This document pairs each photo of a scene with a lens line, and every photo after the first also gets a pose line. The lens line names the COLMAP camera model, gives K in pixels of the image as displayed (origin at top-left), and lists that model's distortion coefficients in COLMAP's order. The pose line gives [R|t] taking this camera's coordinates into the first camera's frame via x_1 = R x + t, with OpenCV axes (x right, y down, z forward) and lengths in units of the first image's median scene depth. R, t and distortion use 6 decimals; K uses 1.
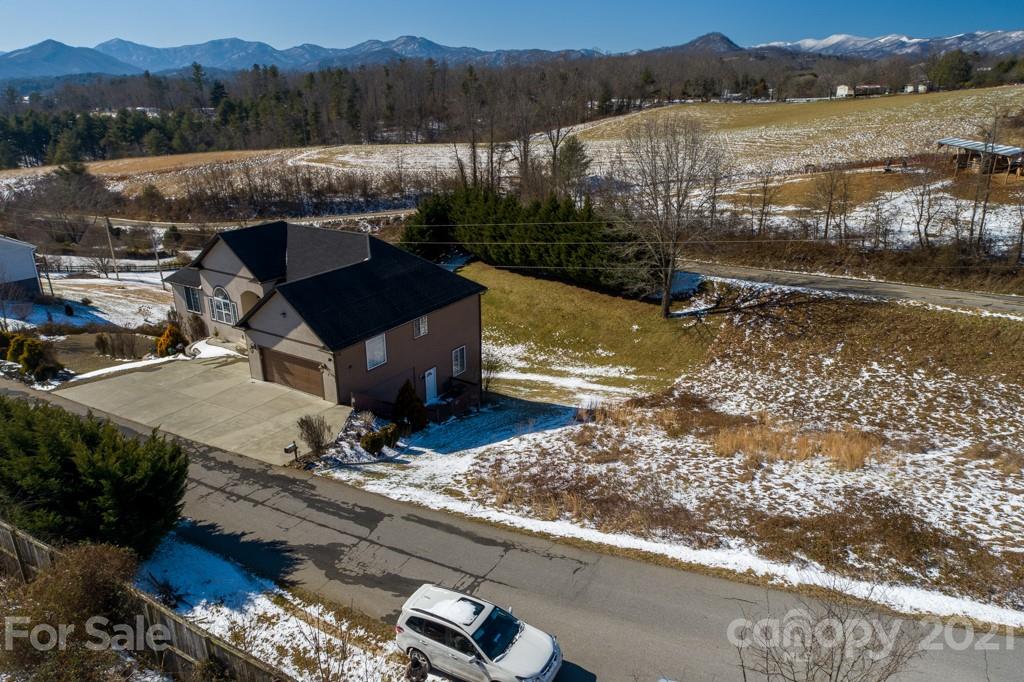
lens RADIAL K [[697.8, 0, 512.0], [0, 697.8, 343.4], [0, 0, 1]] dist [-0.004461, 0.009117]
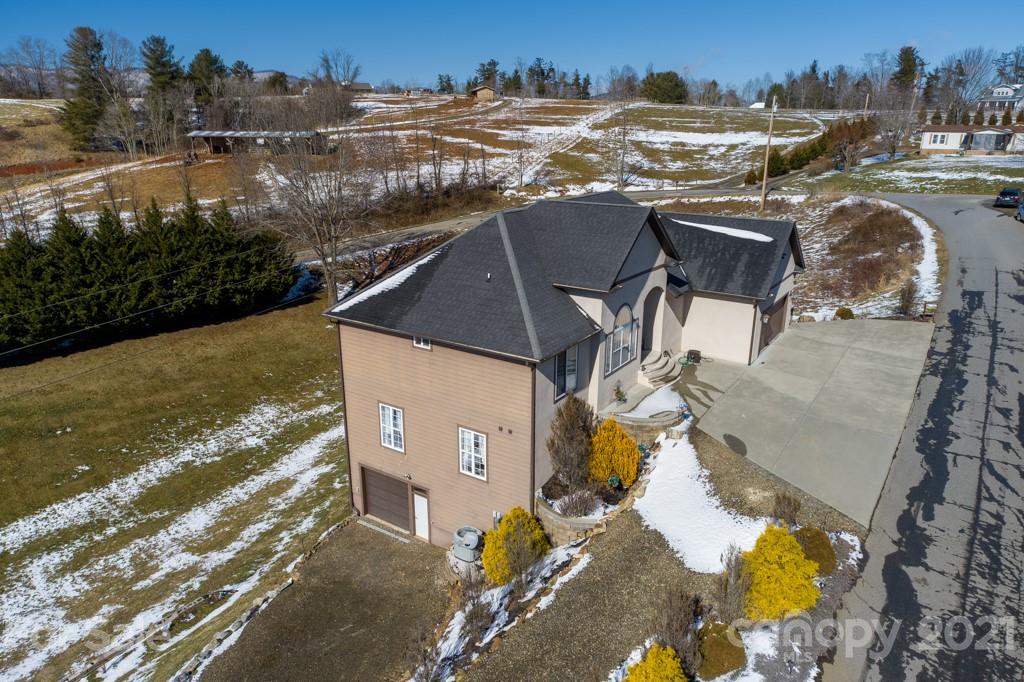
lens RADIAL K [[697.8, 0, 512.8], [0, 697.8, 341.0], [0, 0, 1]] dist [-0.004461, 0.009117]
pose [[0.027587, -0.296590, 0.954606, -0.714630], [0.347304, 0.898322, 0.269067, -0.176837], [-0.937347, 0.324116, 0.127789, 0.730068]]
